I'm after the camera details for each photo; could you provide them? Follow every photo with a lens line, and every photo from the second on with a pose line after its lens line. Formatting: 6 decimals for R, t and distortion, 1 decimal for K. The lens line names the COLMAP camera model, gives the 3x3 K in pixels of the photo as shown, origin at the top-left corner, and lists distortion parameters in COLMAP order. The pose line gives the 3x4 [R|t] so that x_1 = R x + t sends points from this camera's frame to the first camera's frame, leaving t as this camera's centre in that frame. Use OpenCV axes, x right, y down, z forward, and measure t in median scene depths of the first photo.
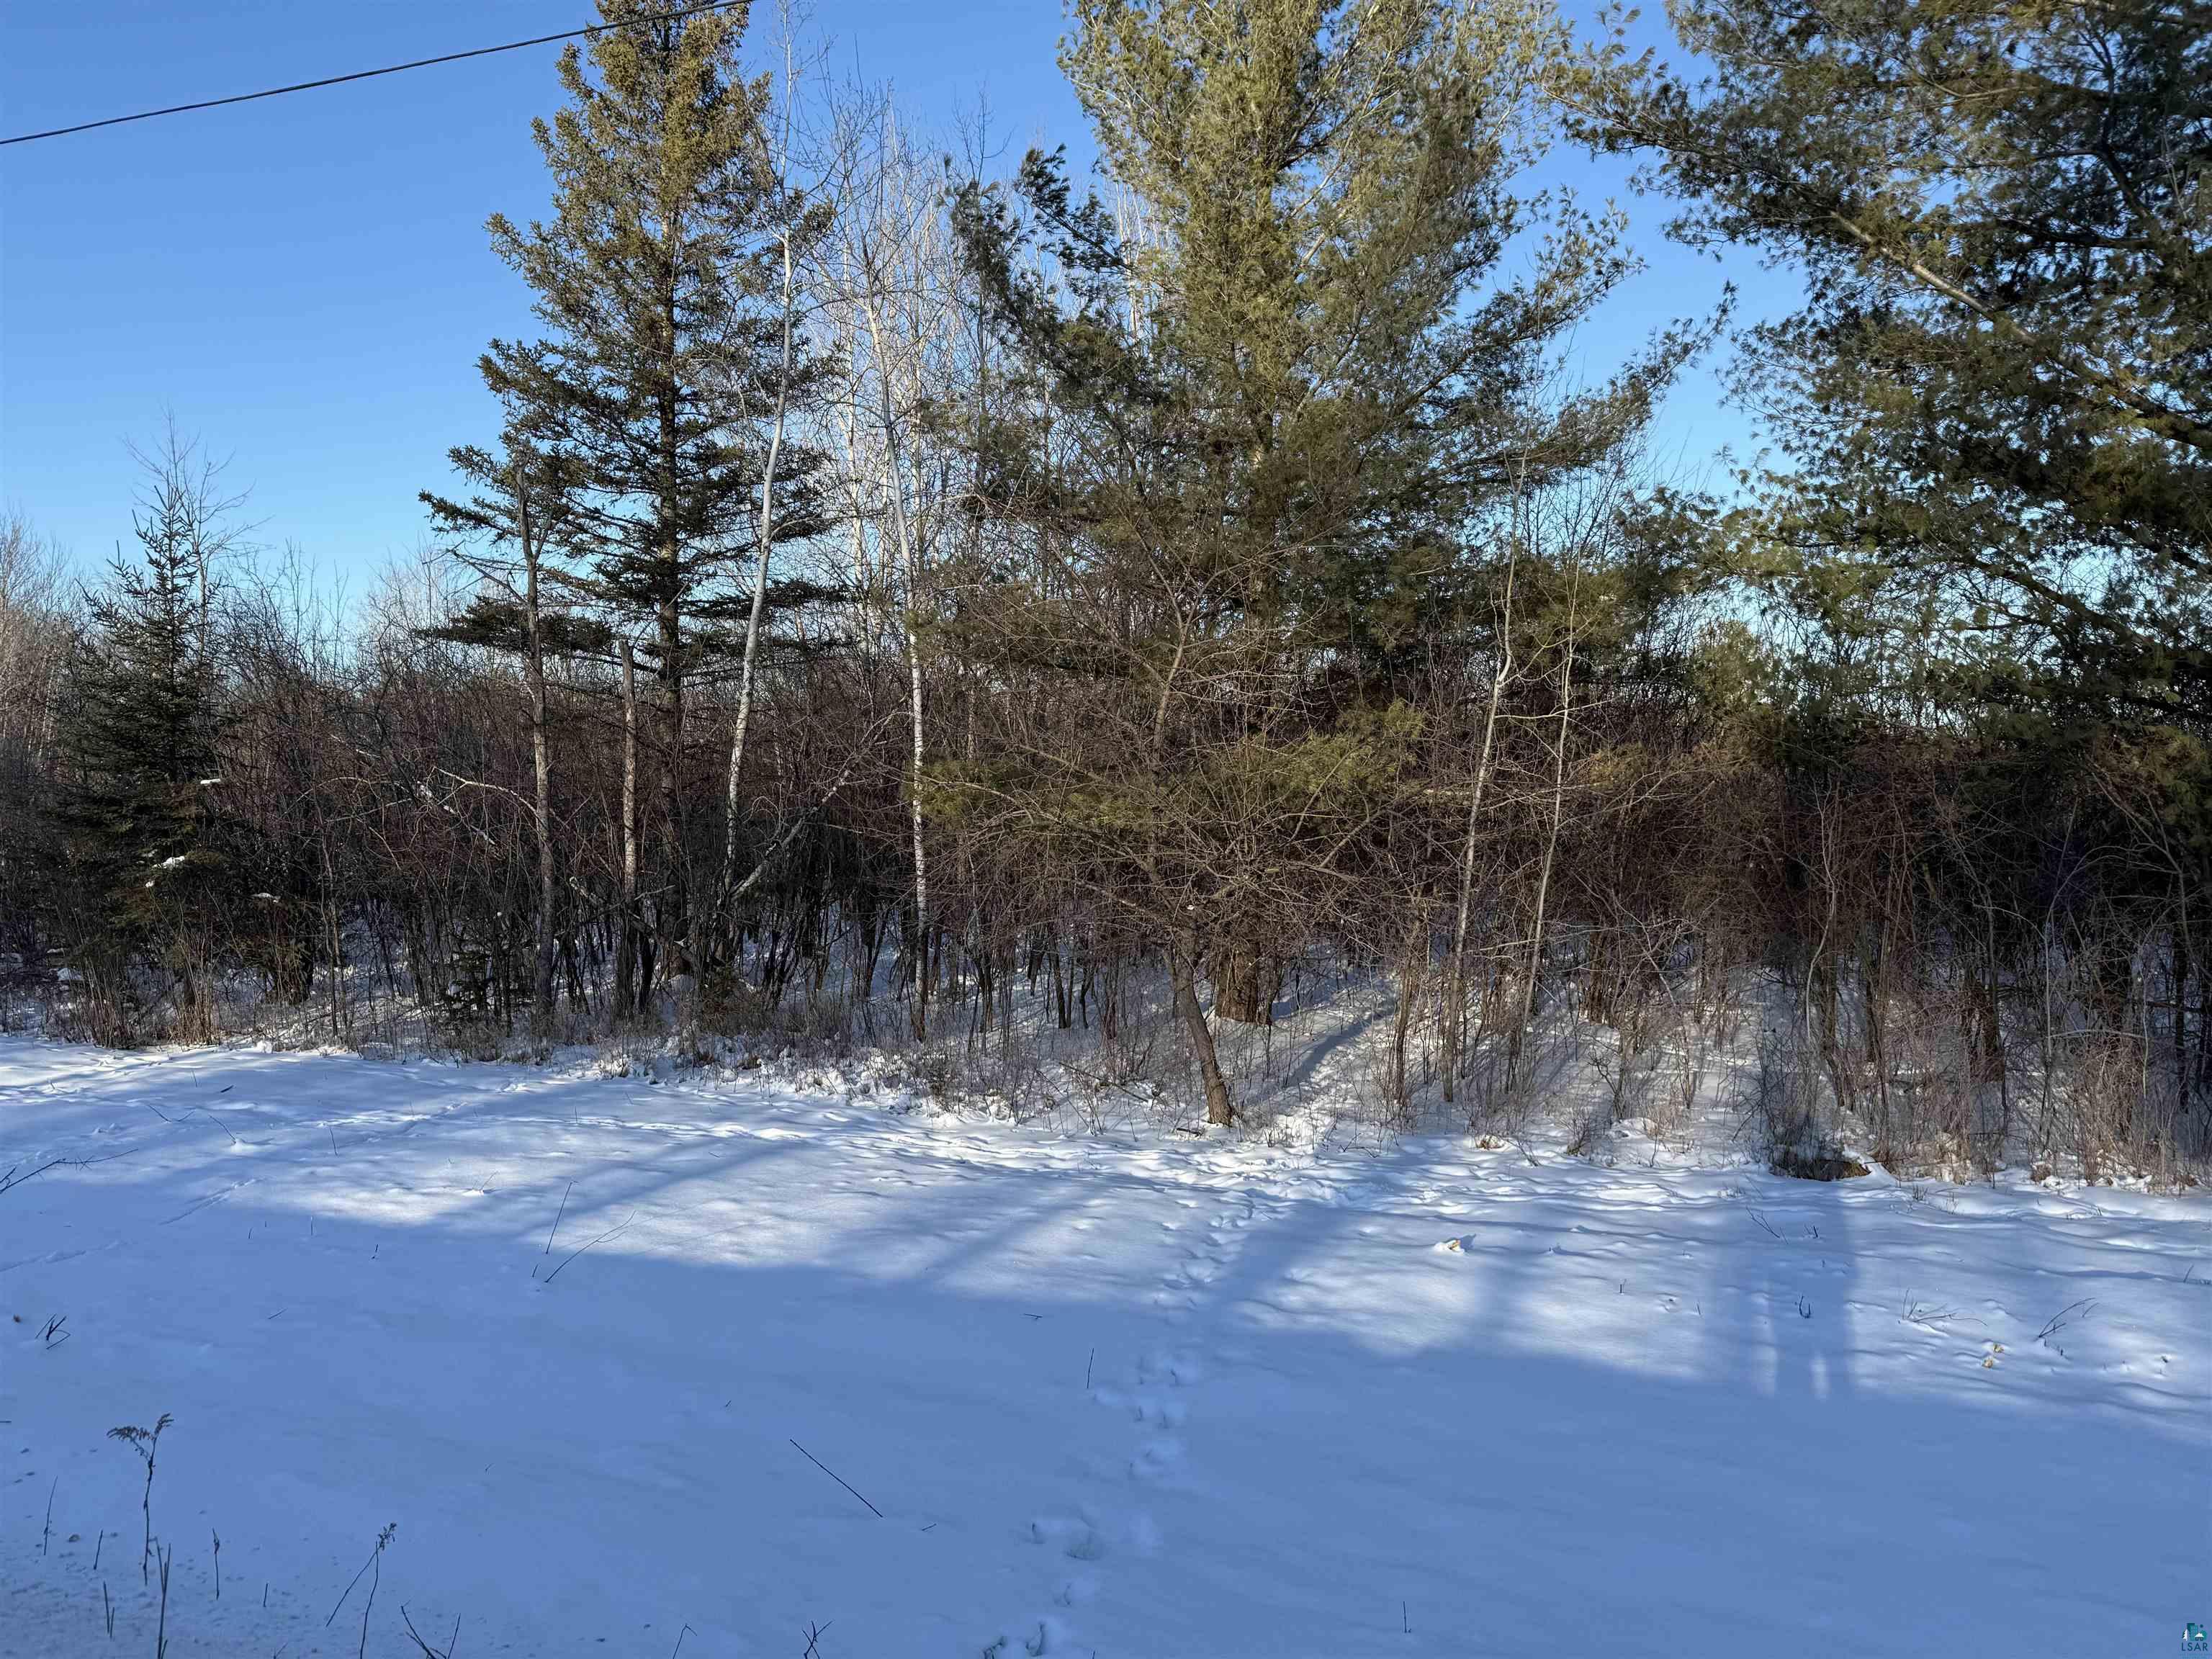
lens RADIAL K [[1568.2, 0, 1106.0], [0, 1568.2, 829.5], [0, 0, 1]] dist [0.091296, -0.147191]
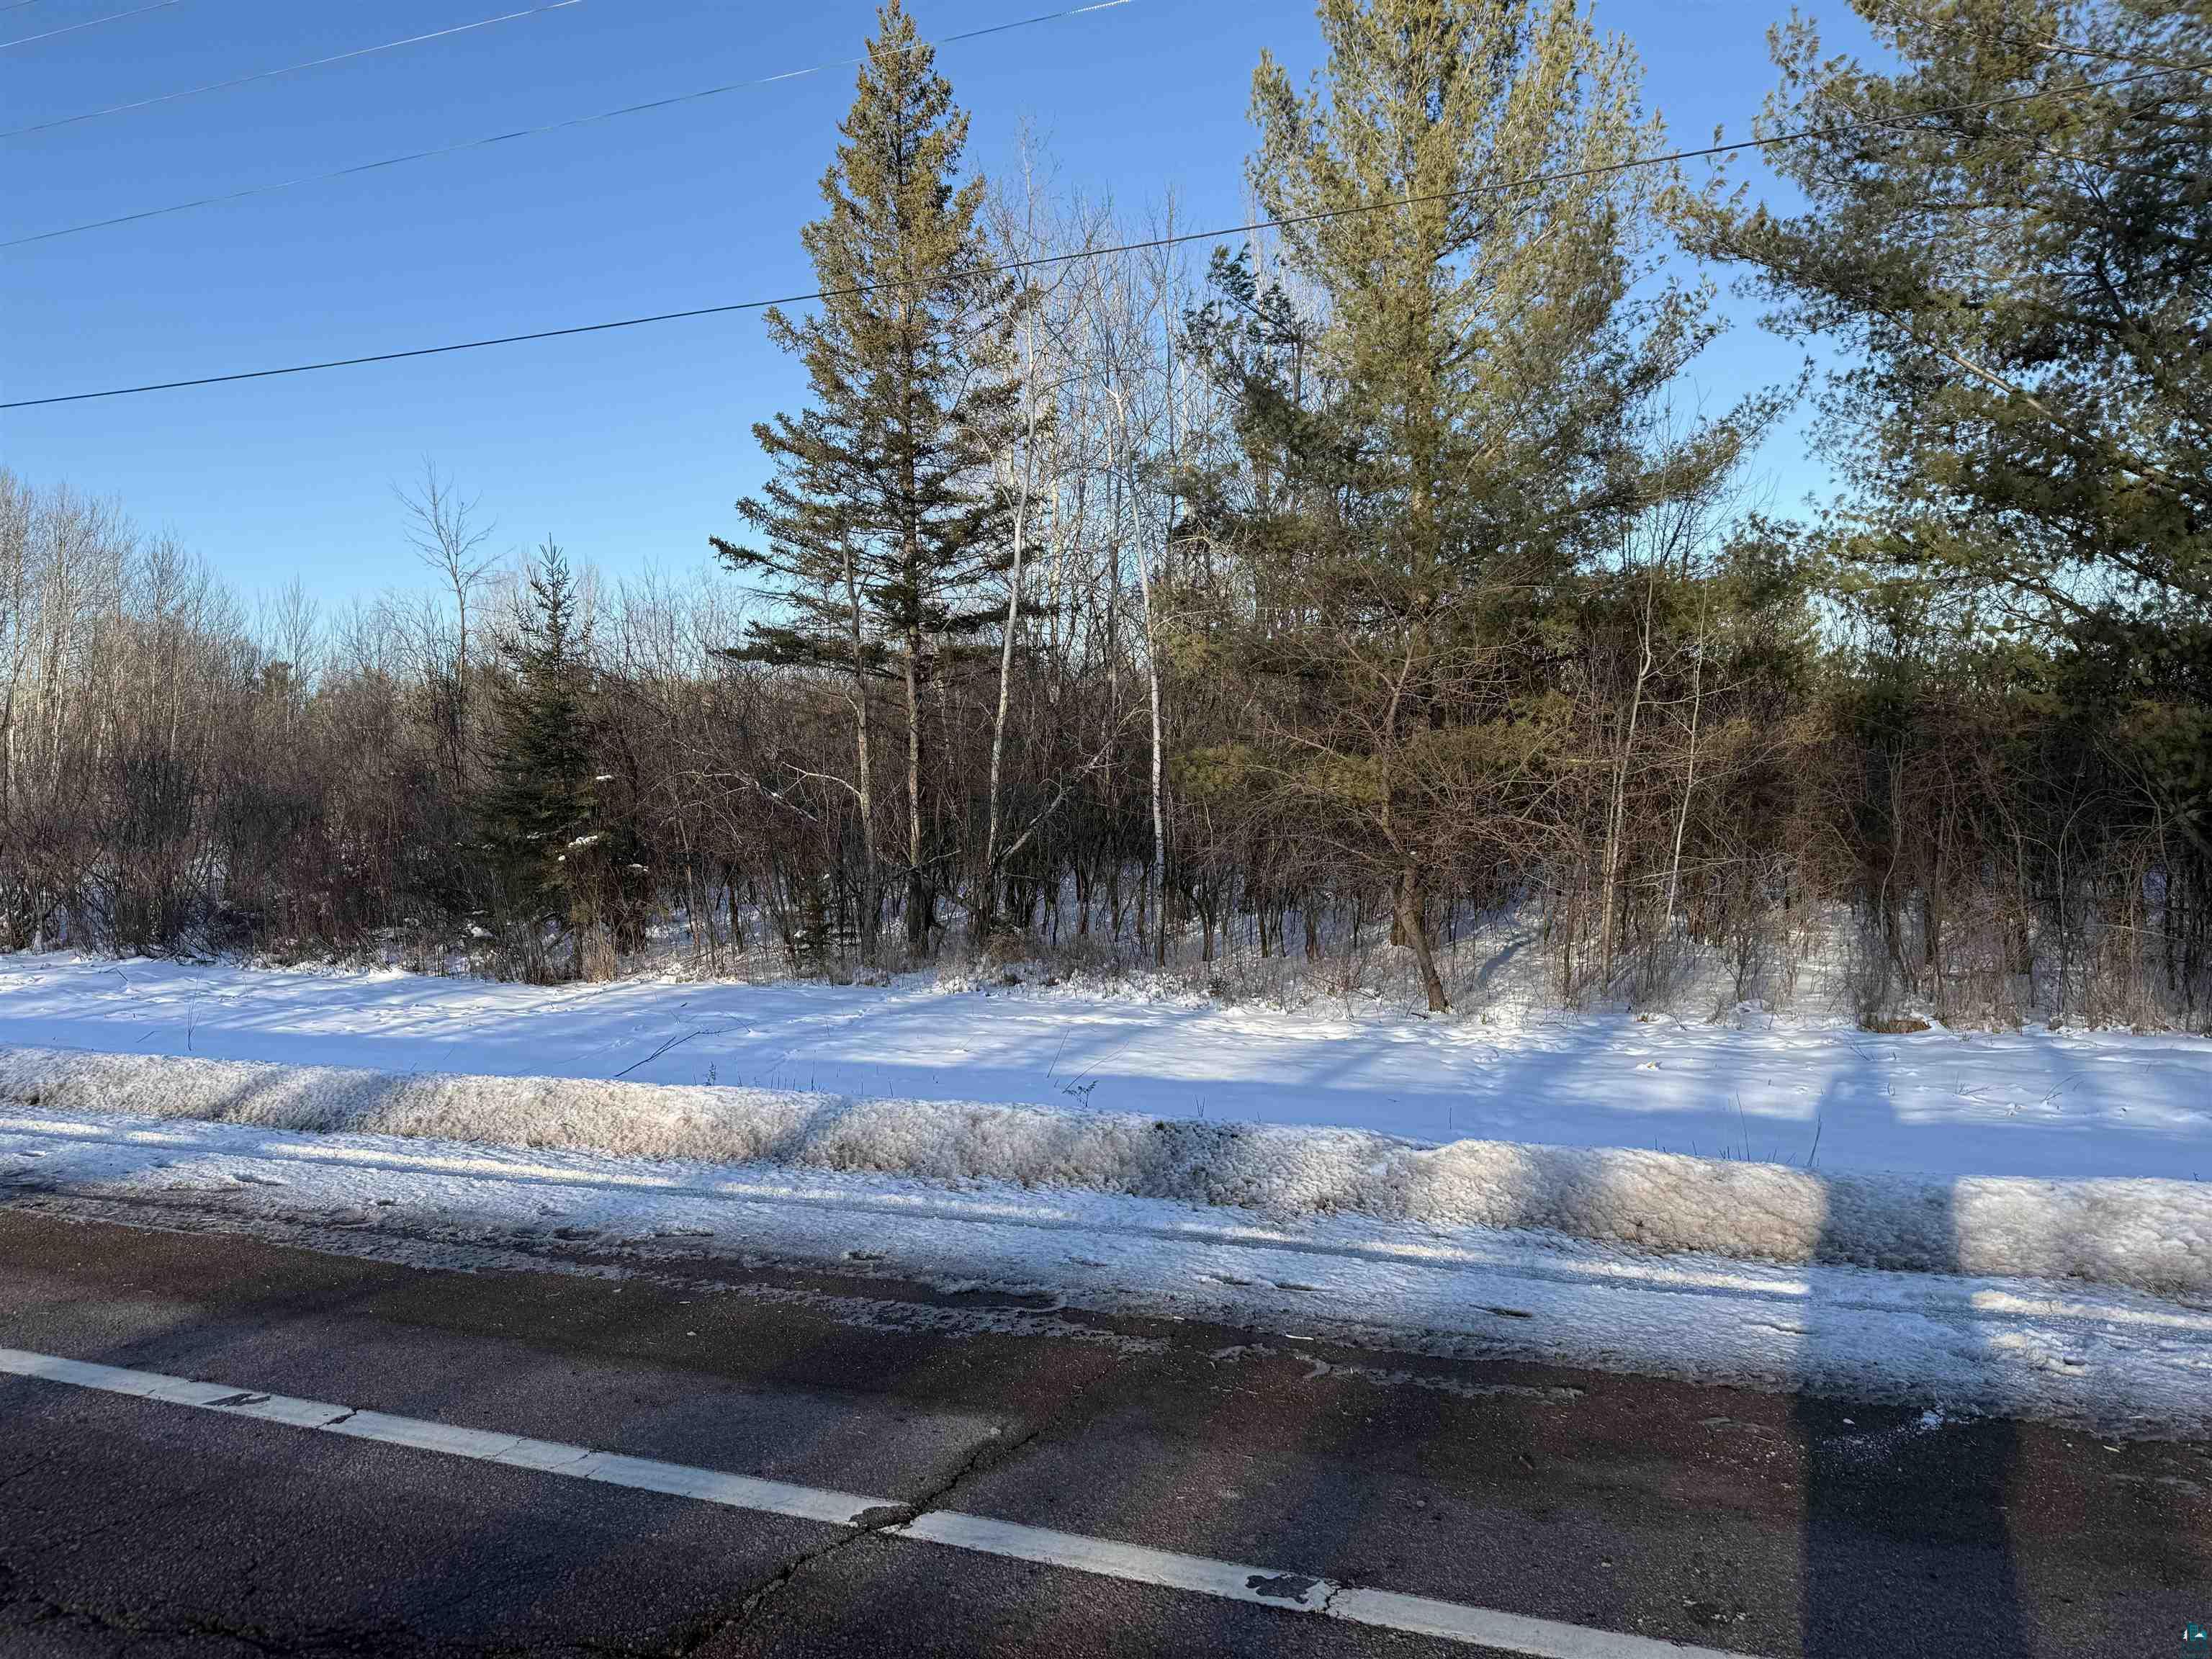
lens RADIAL K [[1534.0, 0, 1102.7], [0, 1534.0, 841.9], [0, 0, 1]] dist [0.120824, -0.190654]
pose [[0.999159, -0.024391, -0.032962, -0.136656], [0.025198, 0.999387, 0.024289, 0.001118], [0.032349, -0.025099, 0.999161, -0.271087]]
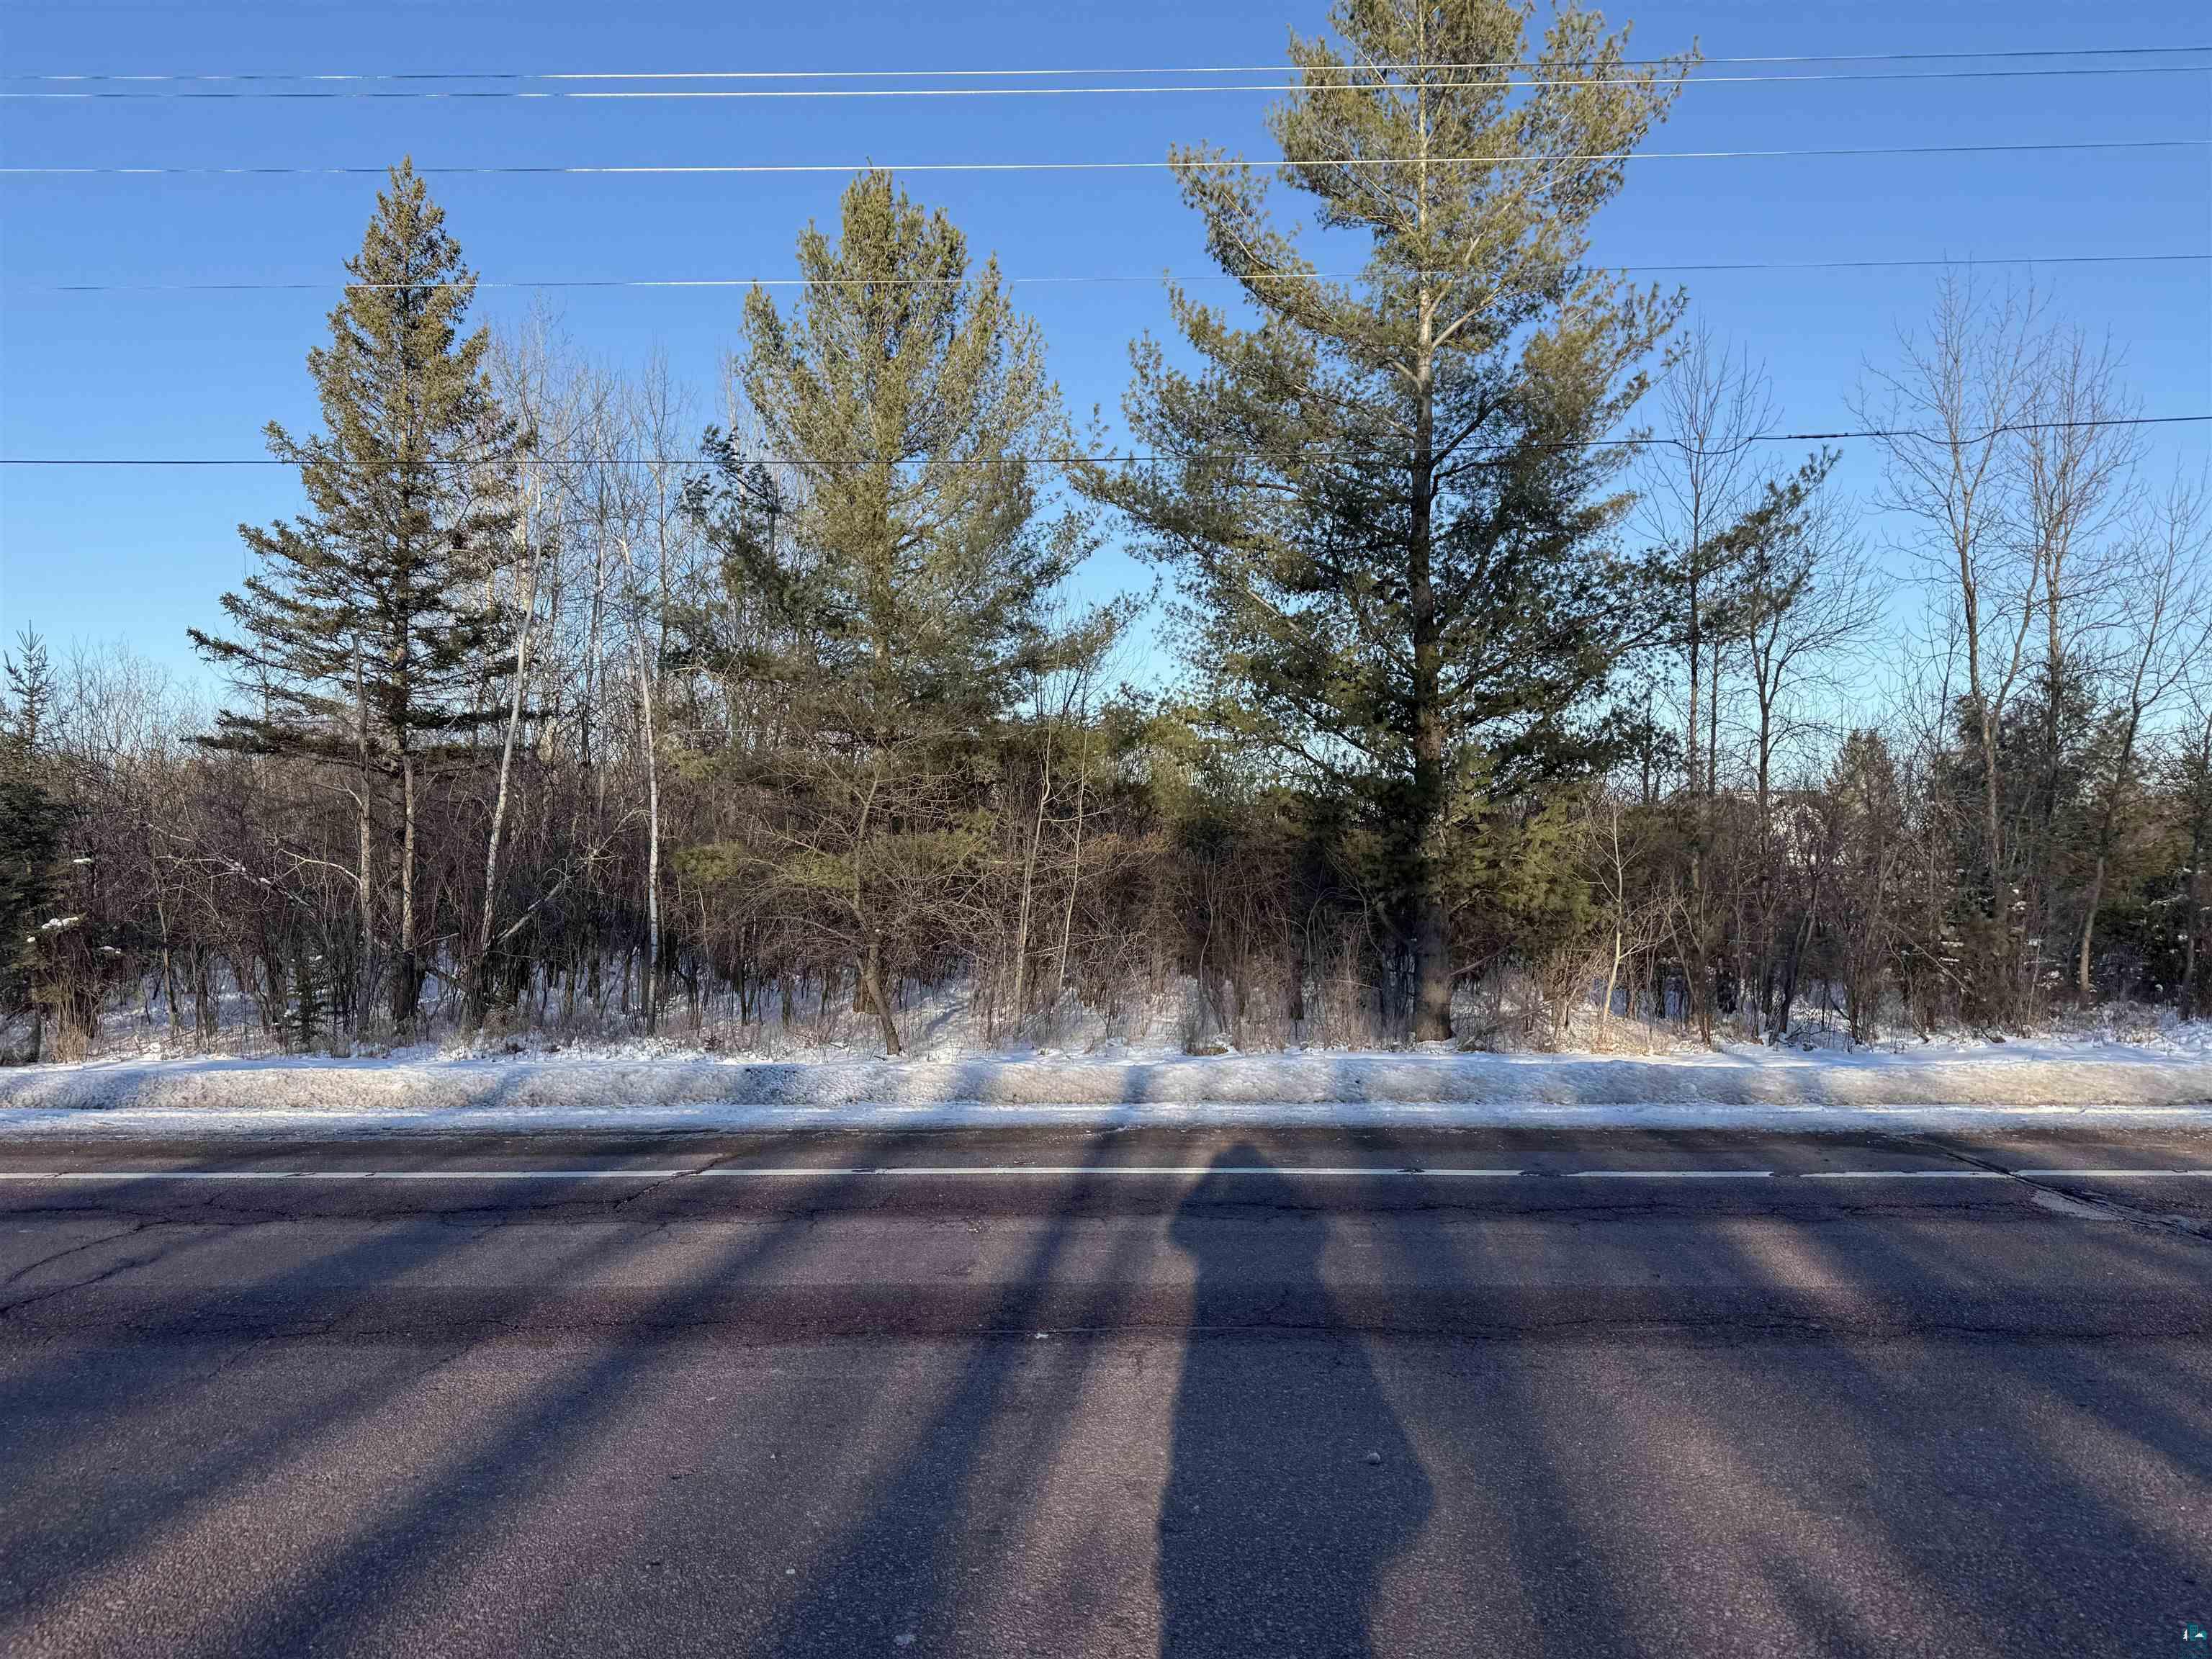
lens RADIAL K [[1534.0, 0, 1102.7], [0, 1534.0, 841.9], [0, 0, 1]] dist [0.120824, -0.190654]
pose [[0.947195, -0.001406, 0.320655, -0.206529], [0.013235, 0.999310, -0.034714, 0.011592], [-0.320385, 0.037125, 0.946560, -0.563251]]
